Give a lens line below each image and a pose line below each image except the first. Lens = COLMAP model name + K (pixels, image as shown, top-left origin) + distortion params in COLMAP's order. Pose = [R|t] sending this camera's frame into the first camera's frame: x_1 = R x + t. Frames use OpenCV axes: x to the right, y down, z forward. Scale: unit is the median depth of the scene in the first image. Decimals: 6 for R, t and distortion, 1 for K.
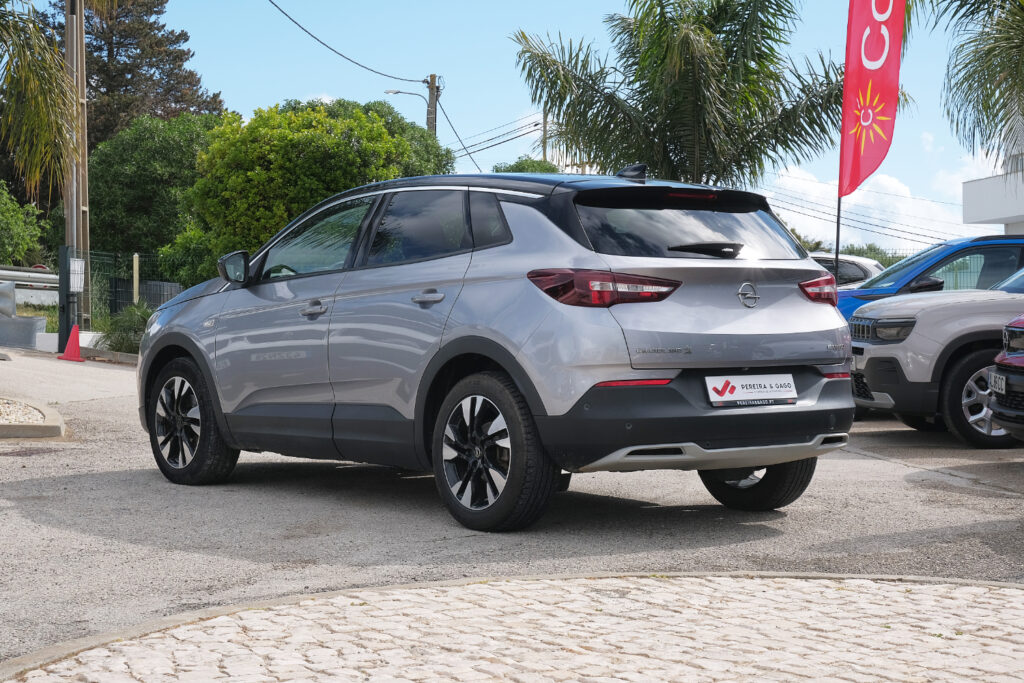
lens RADIAL K [[1939.3, 0, 512.0], [0, 1939.3, 341.5], [0, 0, 1]] dist [-0.120676, 0.197690]
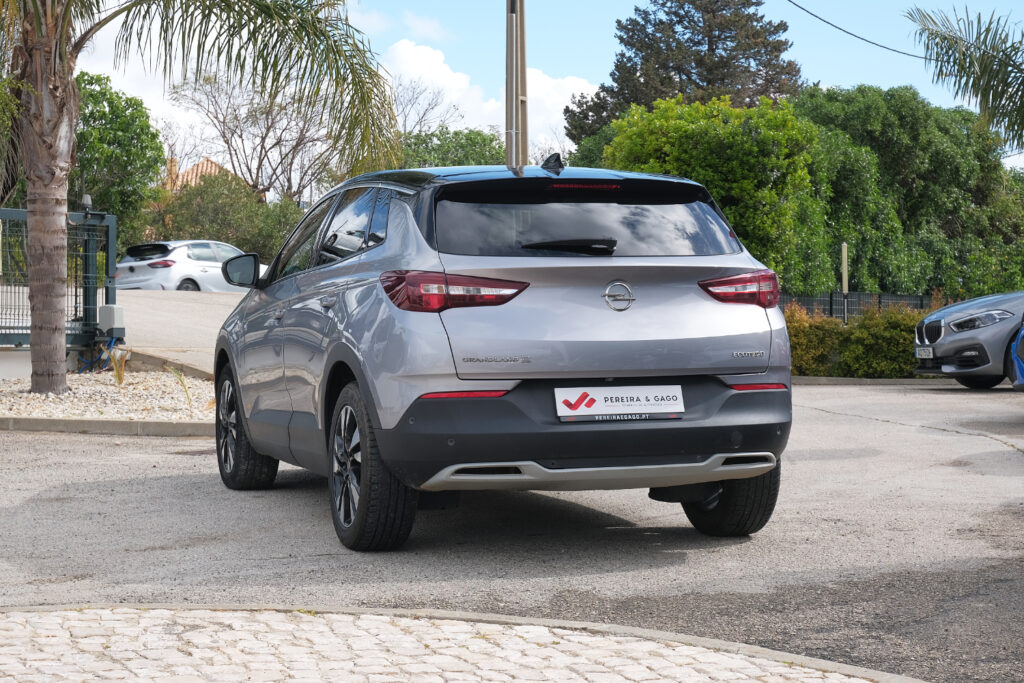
lens RADIAL K [[1939.3, 0, 512.0], [0, 1939.3, 341.5], [0, 0, 1]] dist [-0.120676, 0.197690]
pose [[0.937772, -0.001347, -0.347248, 0.347892], [0.003188, 0.999984, 0.004730, -0.006934], [0.347236, -0.005543, 0.937761, 0.130072]]
